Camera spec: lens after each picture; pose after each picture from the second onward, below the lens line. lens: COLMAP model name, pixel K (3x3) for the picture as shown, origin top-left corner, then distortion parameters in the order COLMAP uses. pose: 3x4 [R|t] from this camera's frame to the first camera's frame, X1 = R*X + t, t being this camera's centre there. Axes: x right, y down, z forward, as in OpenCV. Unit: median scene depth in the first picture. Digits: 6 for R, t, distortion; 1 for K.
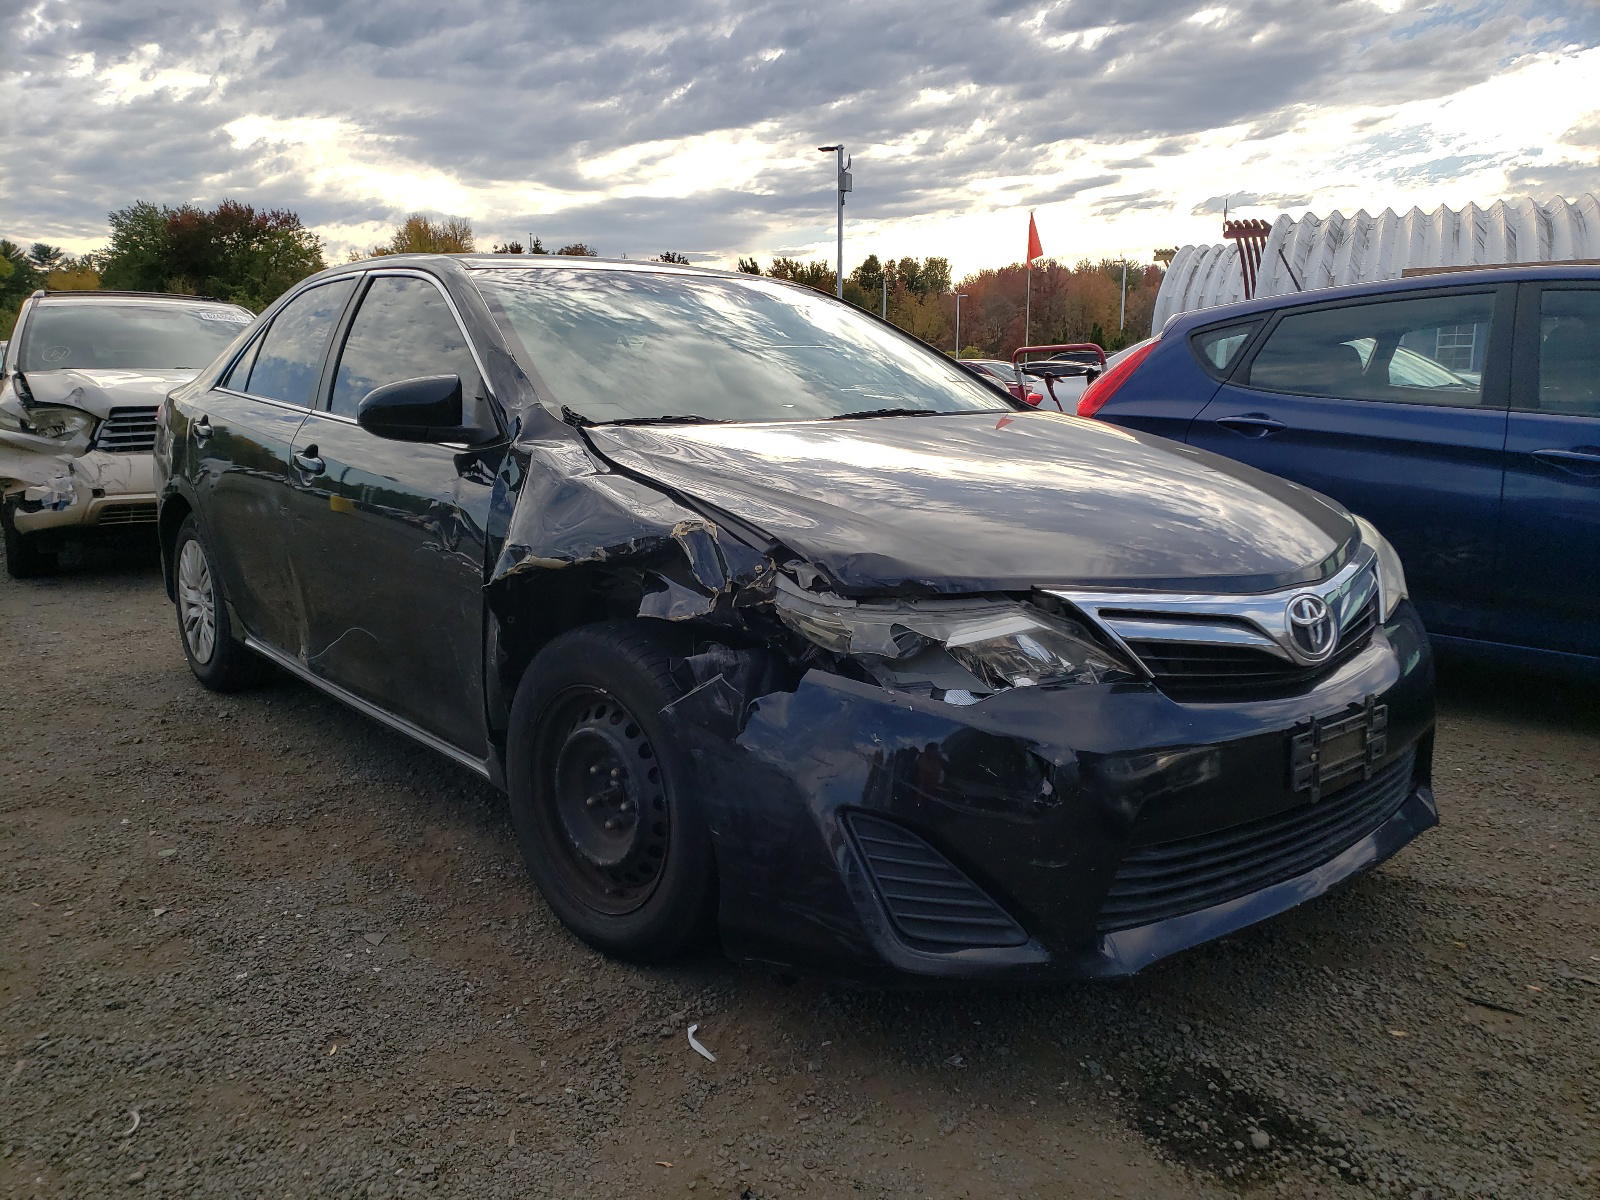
lens RADIAL K [[1215.1, 0, 800.0], [0, 1215.1, 600.0], [0, 0, 1]] dist [0.102334, -0.158256]
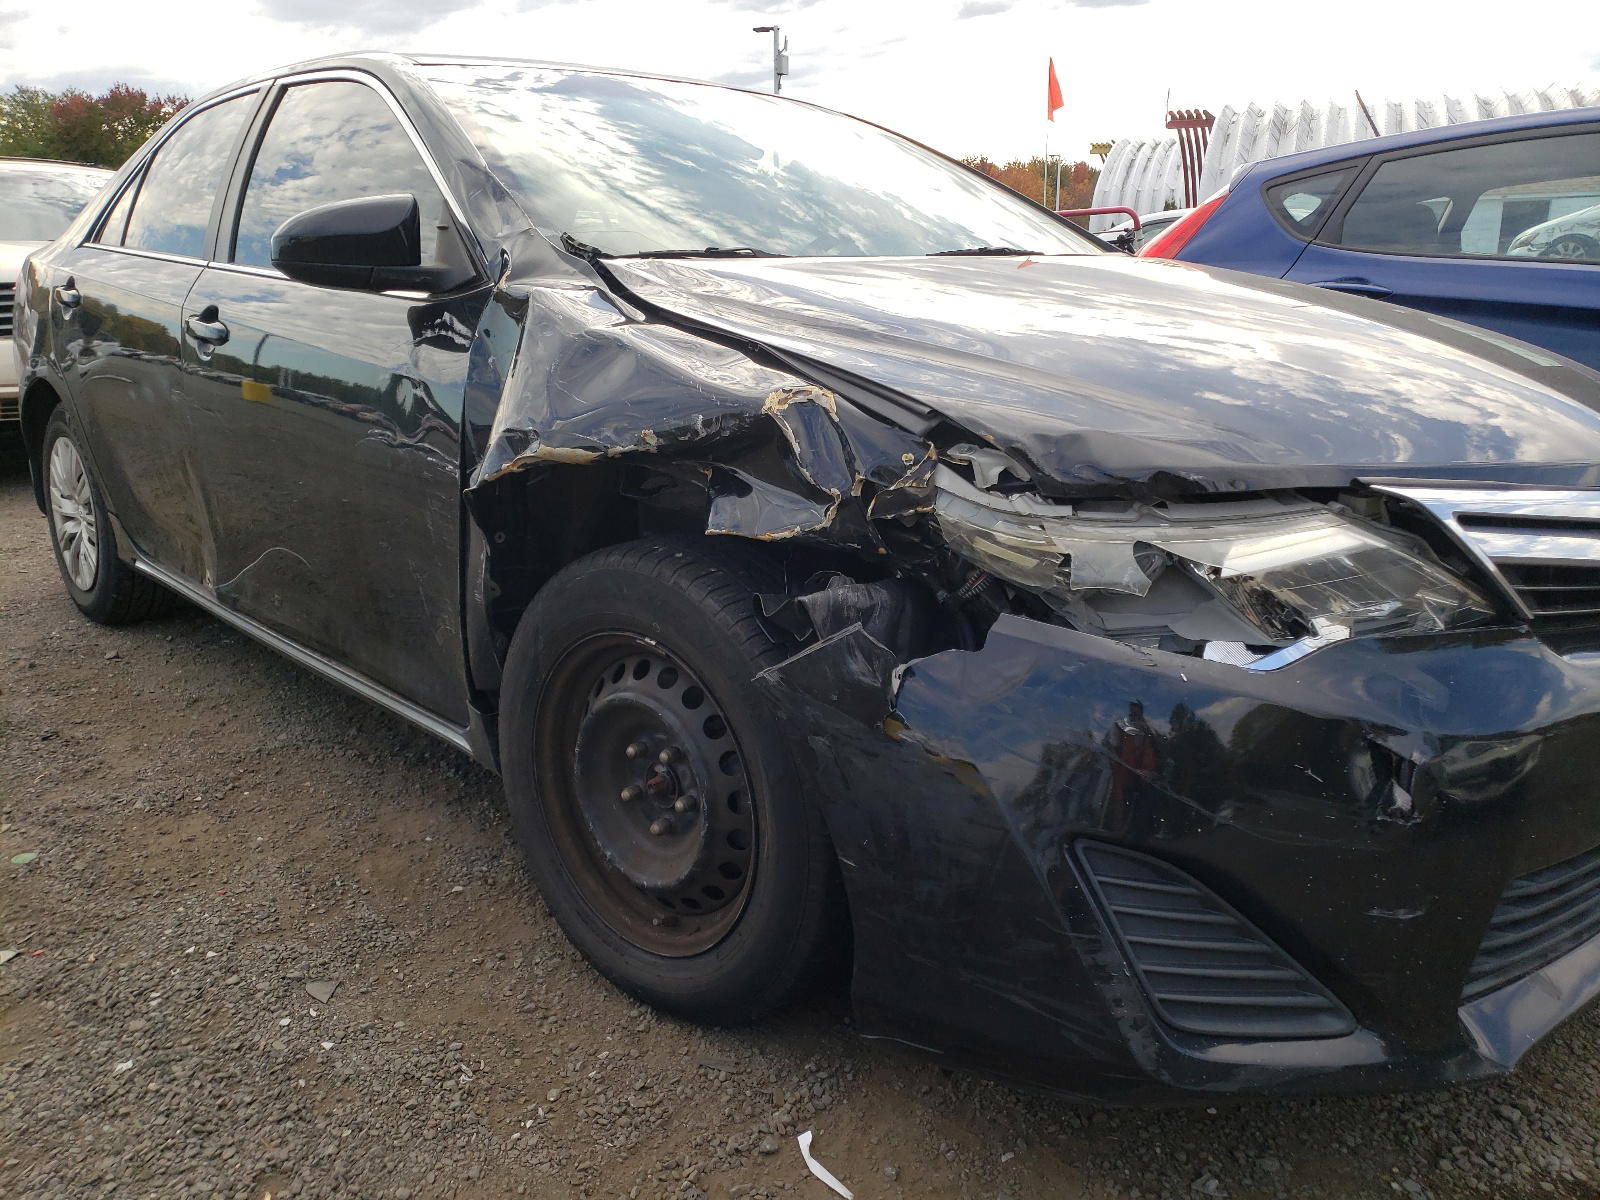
lens RADIAL K [[1213.5, 0, 800.0], [0, 1213.5, 563.6], [0, 0, 1]] dist [0.033970, -0.002333]
pose [[0.998113, -0.014463, 0.059675, -0.113366], [0.011437, 0.998647, 0.050733, -0.002871], [-0.060328, -0.049955, 0.996928, 0.305777]]
